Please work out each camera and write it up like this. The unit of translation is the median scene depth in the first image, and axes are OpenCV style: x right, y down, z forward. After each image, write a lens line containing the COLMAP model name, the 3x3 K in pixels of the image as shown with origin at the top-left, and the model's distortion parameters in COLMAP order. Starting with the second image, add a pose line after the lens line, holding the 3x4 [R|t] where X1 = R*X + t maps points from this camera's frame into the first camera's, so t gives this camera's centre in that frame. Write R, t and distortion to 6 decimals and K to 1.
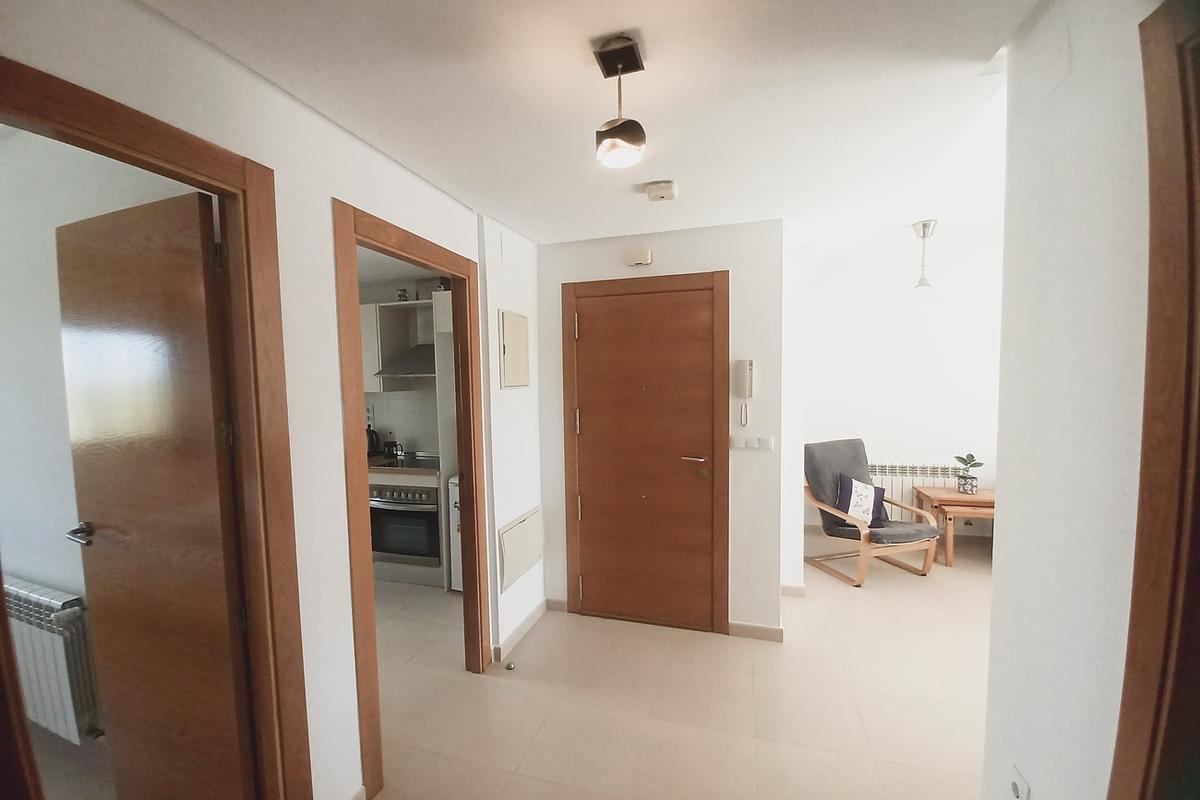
lens RADIAL K [[472.2, 0, 597.4], [0, 472.2, 406.6], [0, 0, 1]] dist [-0.008205, -0.000255]
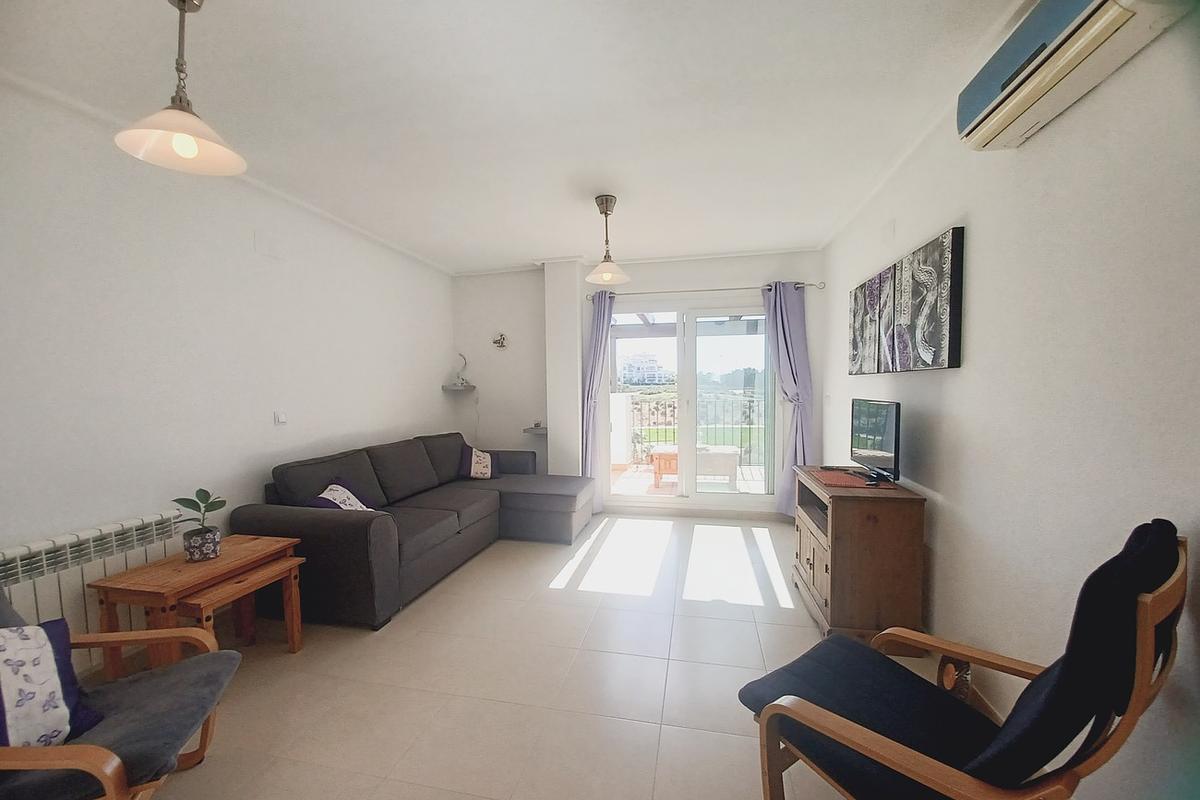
lens RADIAL K [[472.2, 0, 597.7], [0, 472.2, 407.6], [0, 0, 1]] dist [-0.008205, -0.000255]
pose [[-0.074282, -0.026710, 0.996880, 0.190376], [0.073970, 0.996740, 0.032218, 0.019300], [-0.994490, 0.076132, -0.072064, 0.548969]]
